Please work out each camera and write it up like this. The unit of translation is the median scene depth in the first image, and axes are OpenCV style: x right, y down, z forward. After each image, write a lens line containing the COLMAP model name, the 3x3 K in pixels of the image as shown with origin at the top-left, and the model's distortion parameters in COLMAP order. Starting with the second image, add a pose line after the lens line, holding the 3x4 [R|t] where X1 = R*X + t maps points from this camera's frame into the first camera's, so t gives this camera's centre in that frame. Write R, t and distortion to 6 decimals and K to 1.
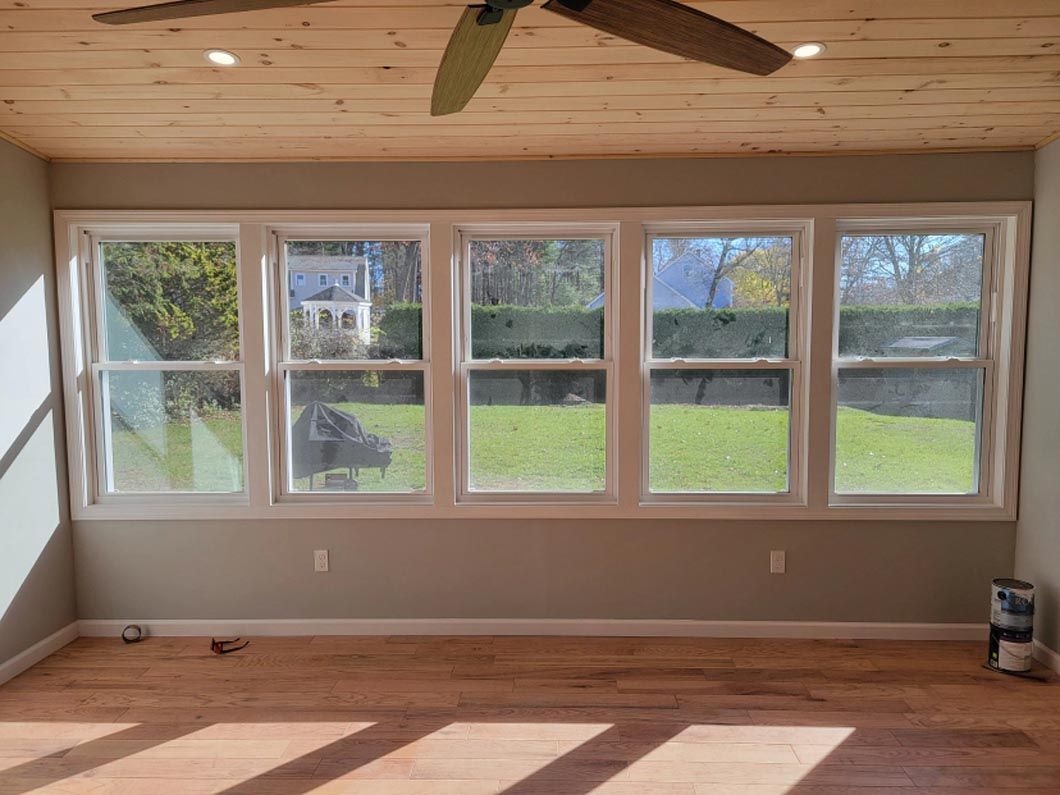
lens RADIAL K [[725.7, 0, 541.2], [0, 725.7, 399.1], [0, 0, 1]] dist [0.055623, -0.047938]
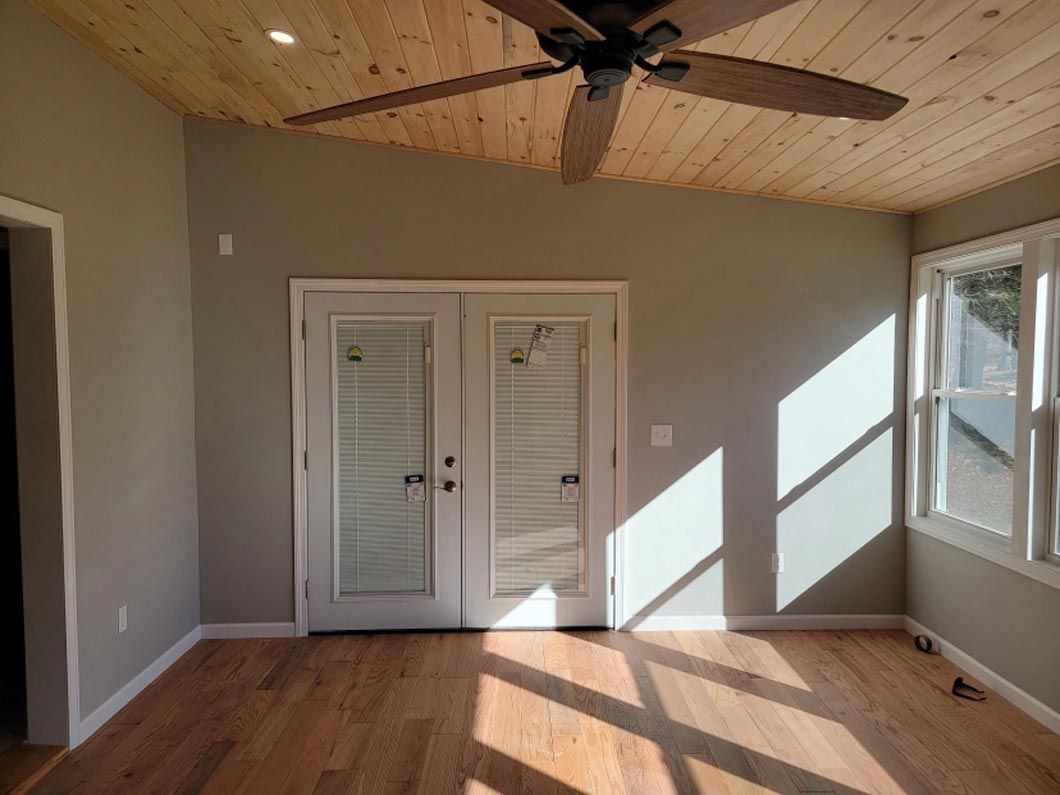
lens RADIAL K [[725.7, 0, 541.2], [0, 725.7, 399.1], [0, 0, 1]] dist [0.055623, -0.047938]
pose [[0.058833, 0.052469, -0.996888, 0.472283], [-0.081852, 0.995509, 0.047566, -0.040324], [0.994907, 0.078799, 0.062863, 0.365936]]
